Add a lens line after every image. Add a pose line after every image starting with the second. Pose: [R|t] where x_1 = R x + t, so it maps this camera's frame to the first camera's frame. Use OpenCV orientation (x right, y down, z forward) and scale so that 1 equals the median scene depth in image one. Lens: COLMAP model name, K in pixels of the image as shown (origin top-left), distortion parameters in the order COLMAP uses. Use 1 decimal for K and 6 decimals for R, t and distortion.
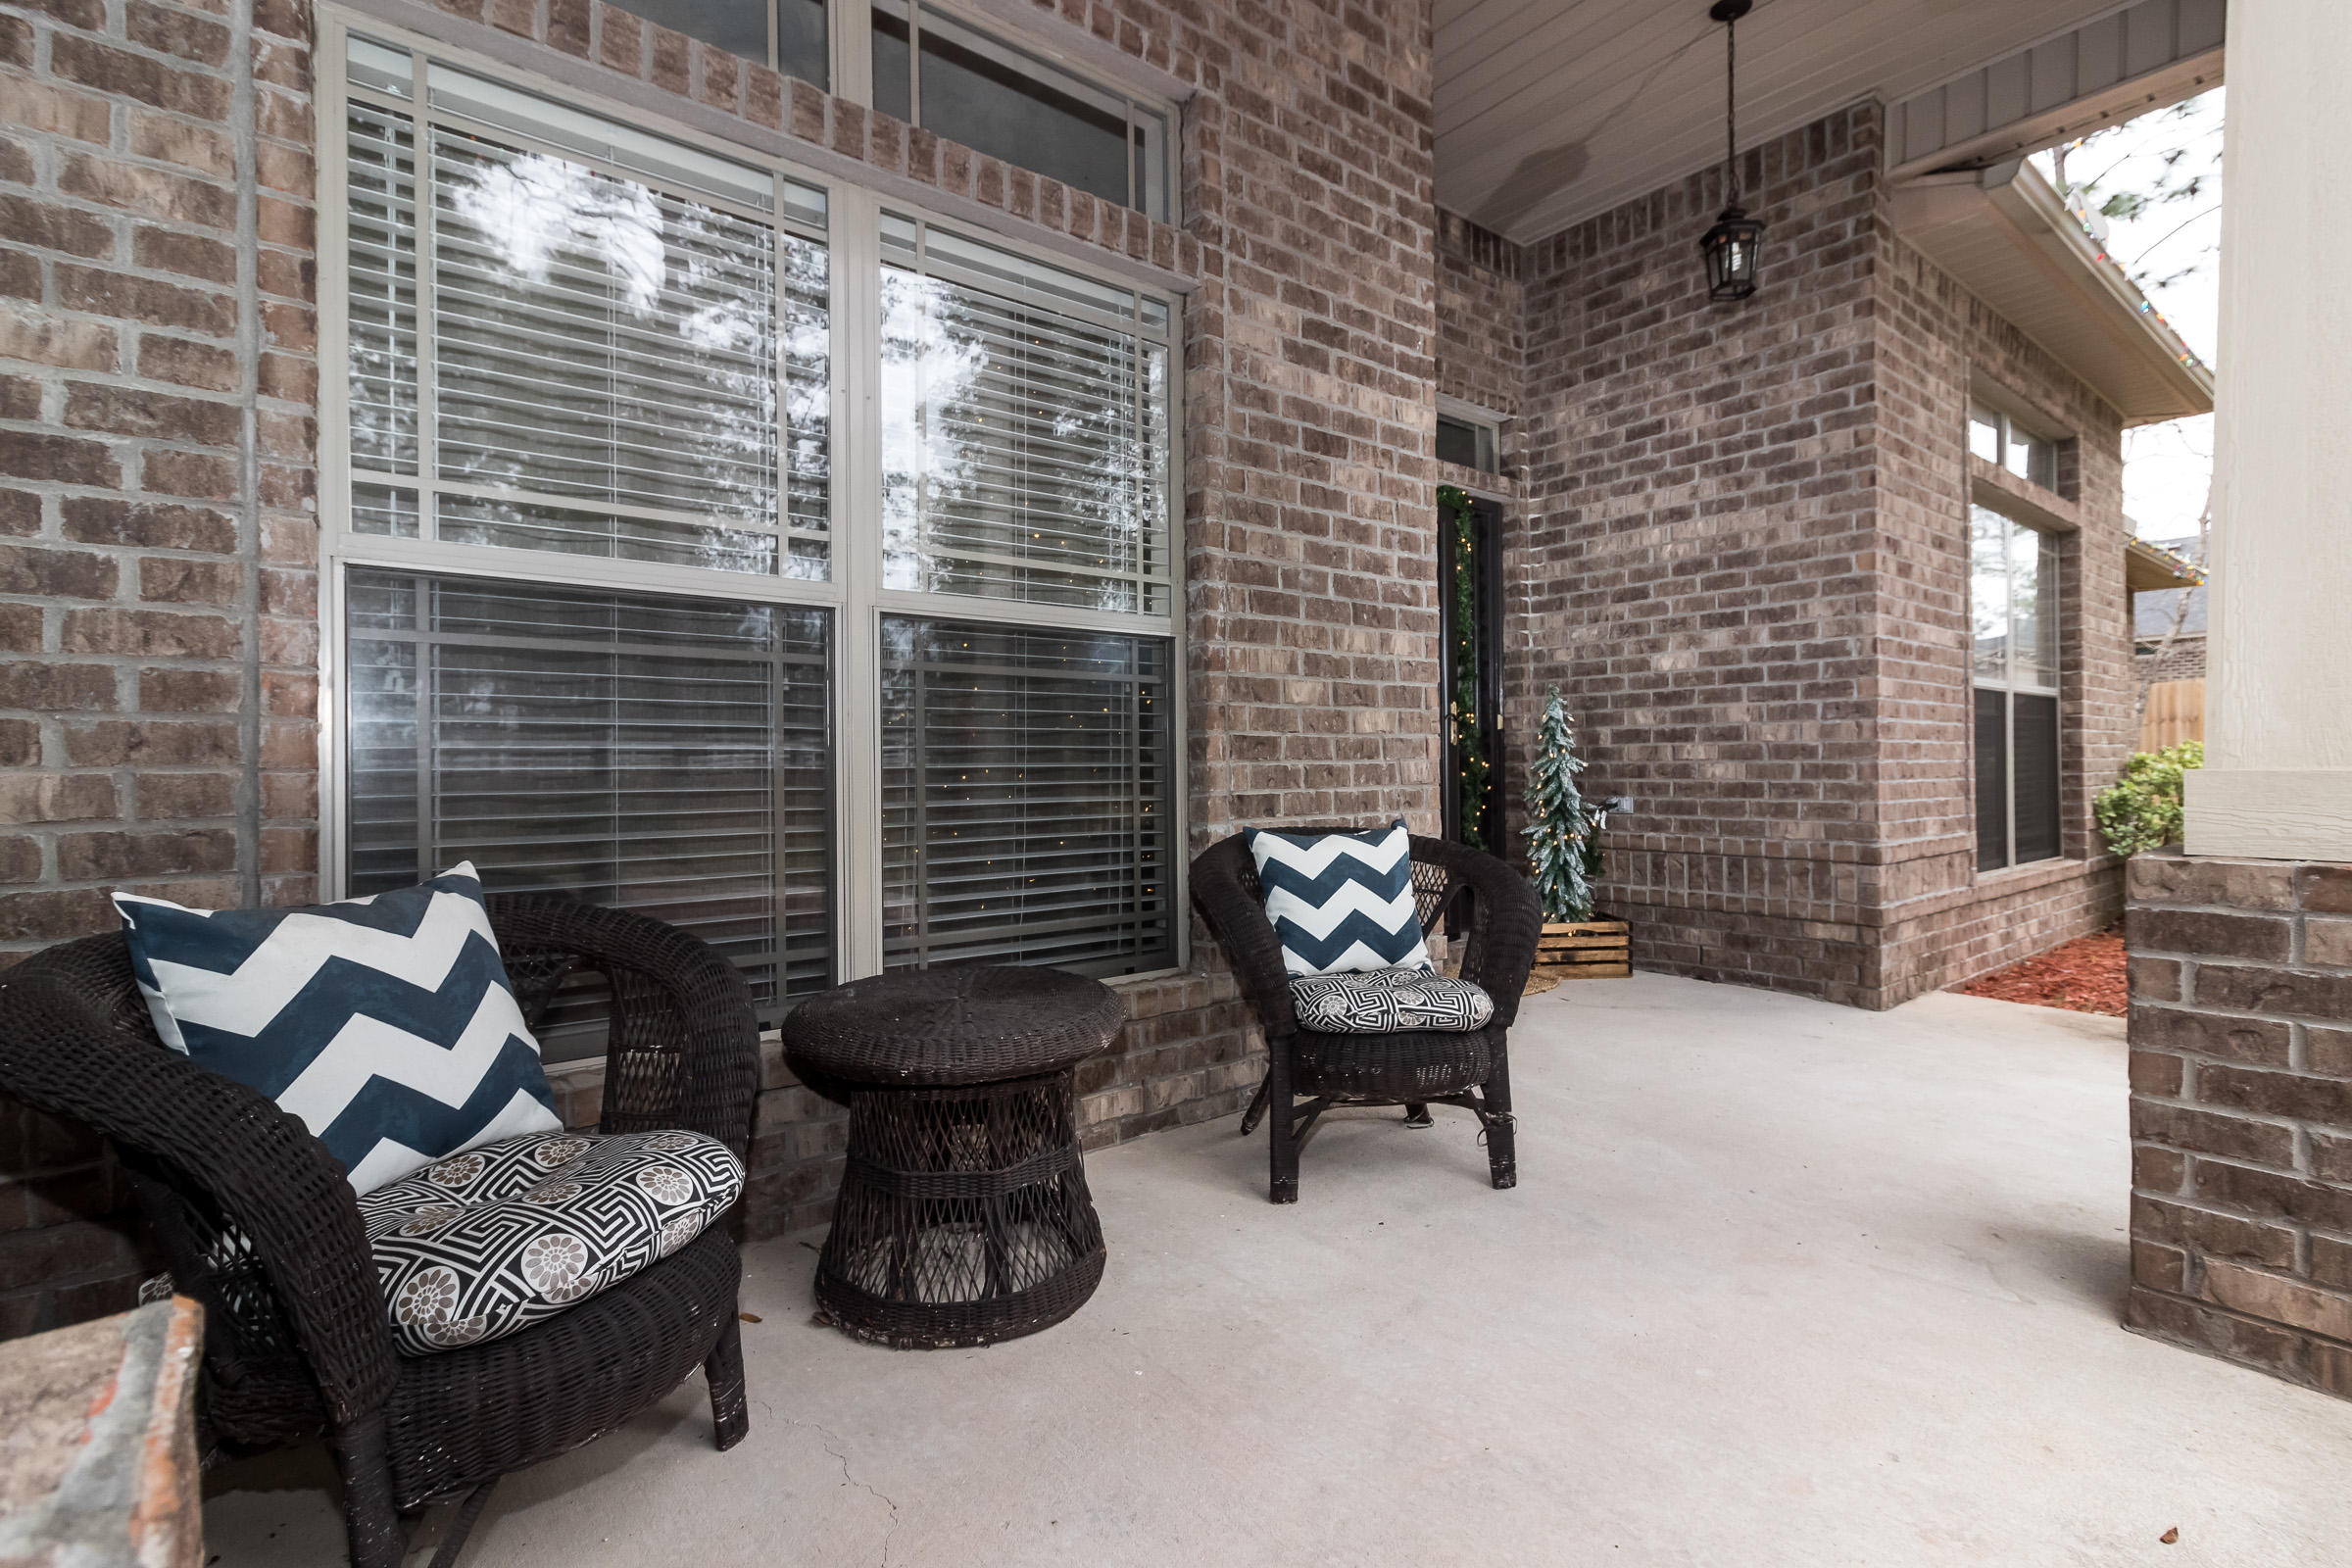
lens RADIAL K [[1078.6, 0, 1166.6], [0, 1078.6, 764.5], [0, 0, 1]] dist [0.001055, -0.000049]
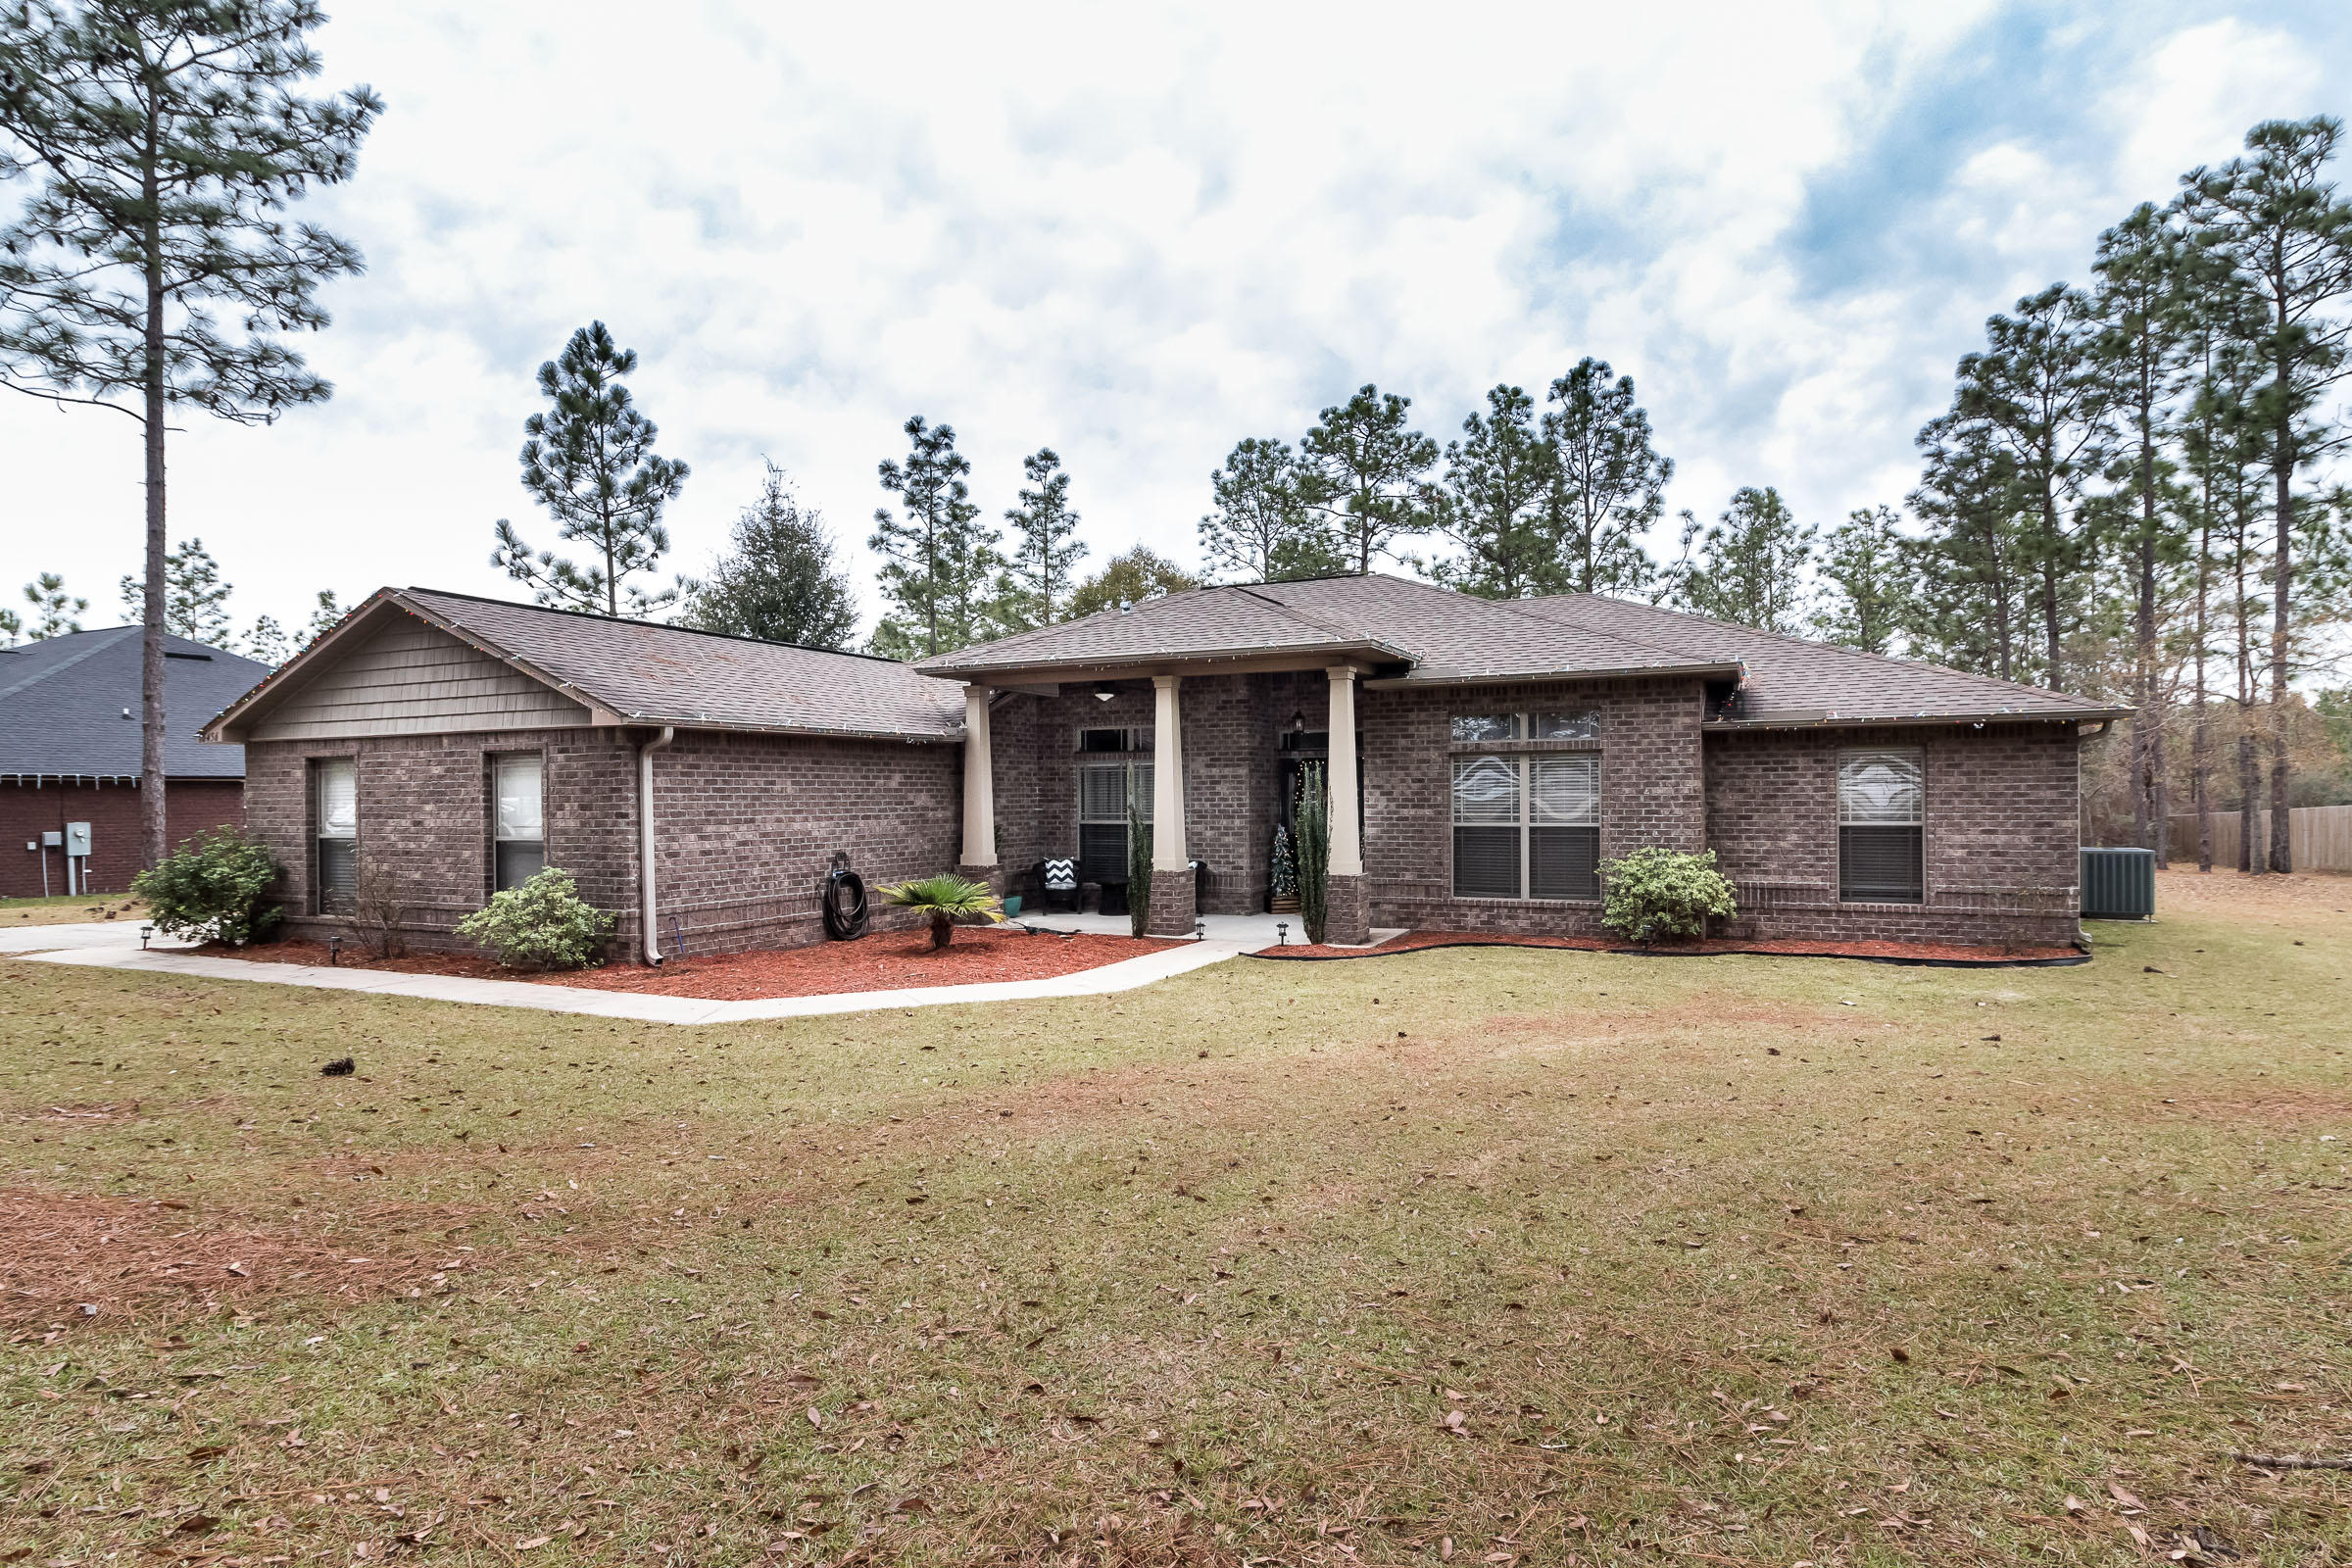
lens RADIAL K [[1260.1, 0, 1176.0], [0, 1260.1, 784.0], [0, 0, 1]] dist [0.001180, -0.000883]
pose [[0.431747, -0.002461, -0.901991, 5.274068], [0.007030, 0.999975, 0.000637, -0.300629], [0.901967, -0.006616, 0.431754, -1.634640]]
